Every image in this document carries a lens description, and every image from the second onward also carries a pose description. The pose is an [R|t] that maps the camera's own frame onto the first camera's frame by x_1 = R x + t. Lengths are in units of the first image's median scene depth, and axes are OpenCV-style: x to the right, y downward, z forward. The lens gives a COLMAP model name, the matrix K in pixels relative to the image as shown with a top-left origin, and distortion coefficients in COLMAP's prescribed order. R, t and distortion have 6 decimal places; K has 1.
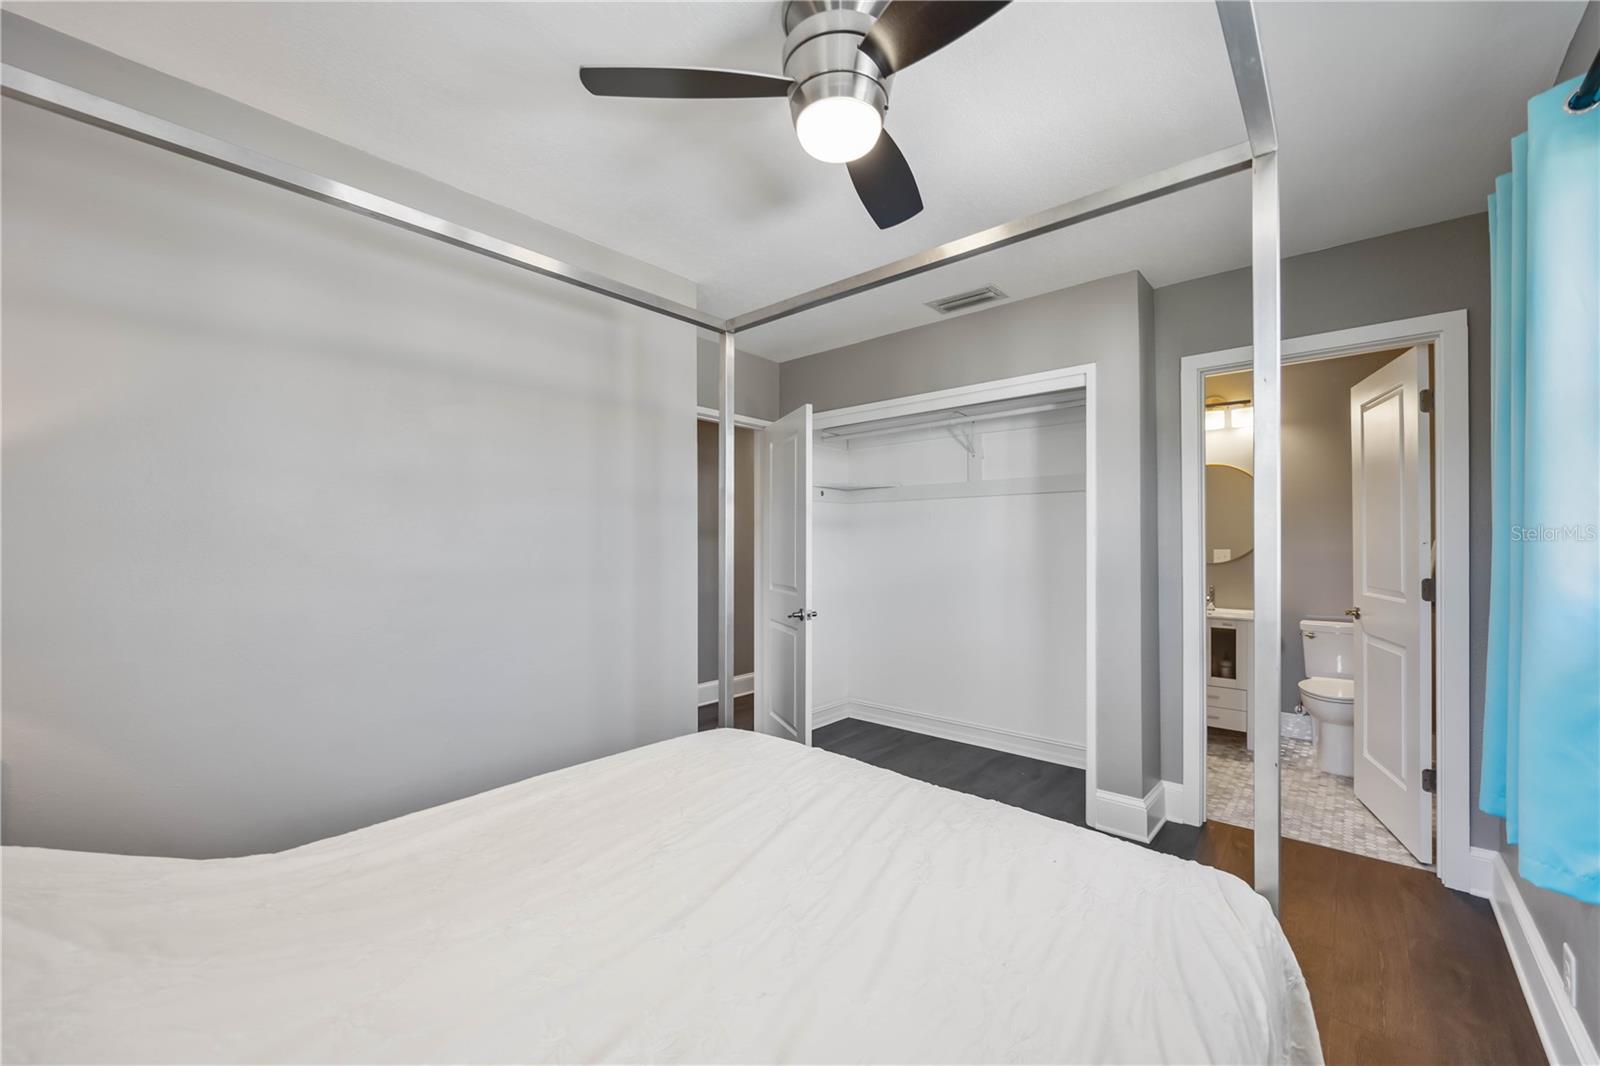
lens RADIAL K [[632.3, 0, 803.4], [0, 632.3, 536.5], [0, 0, 1]] dist [0.002007, 0.000937]
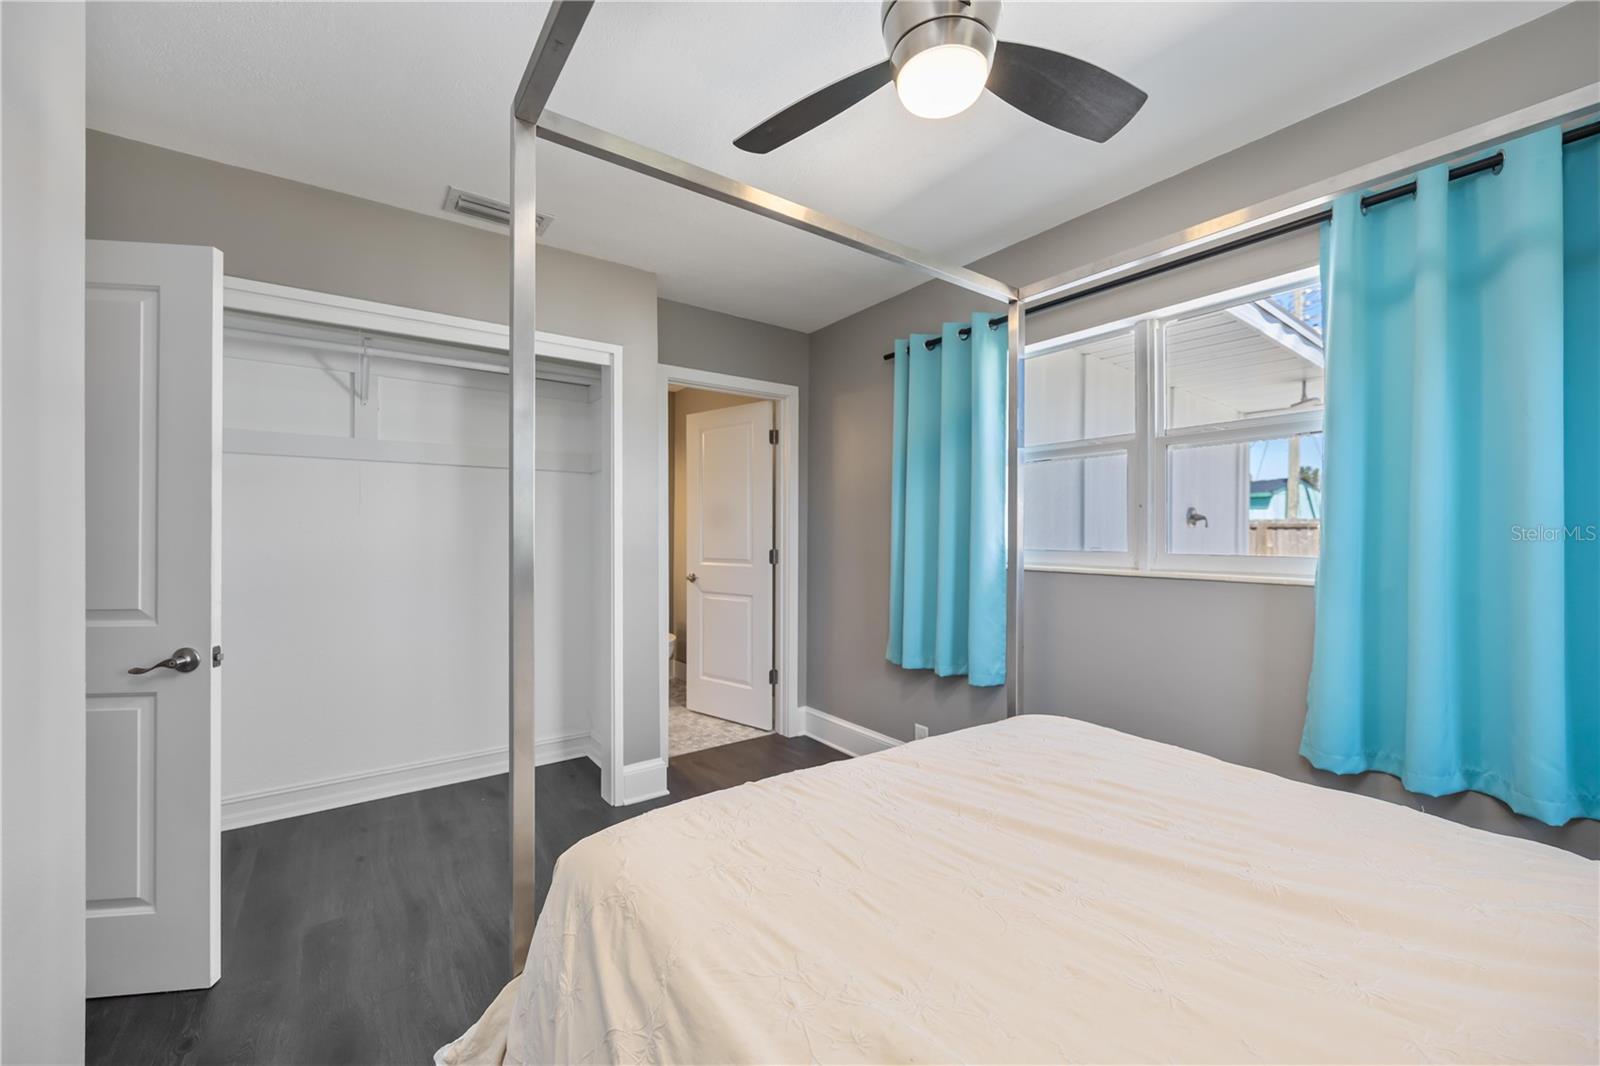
lens RADIAL K [[632.3, 0, 809.2], [0, 632.3, 534.7], [0, 0, 1]] dist [0.002007, 0.000937]
pose [[0.226319, -0.000846, 0.974053, -0.392098], [-0.012069, 0.999920, 0.003673, 0.016567], [-0.973979, -0.012587, 0.226290, 0.411346]]
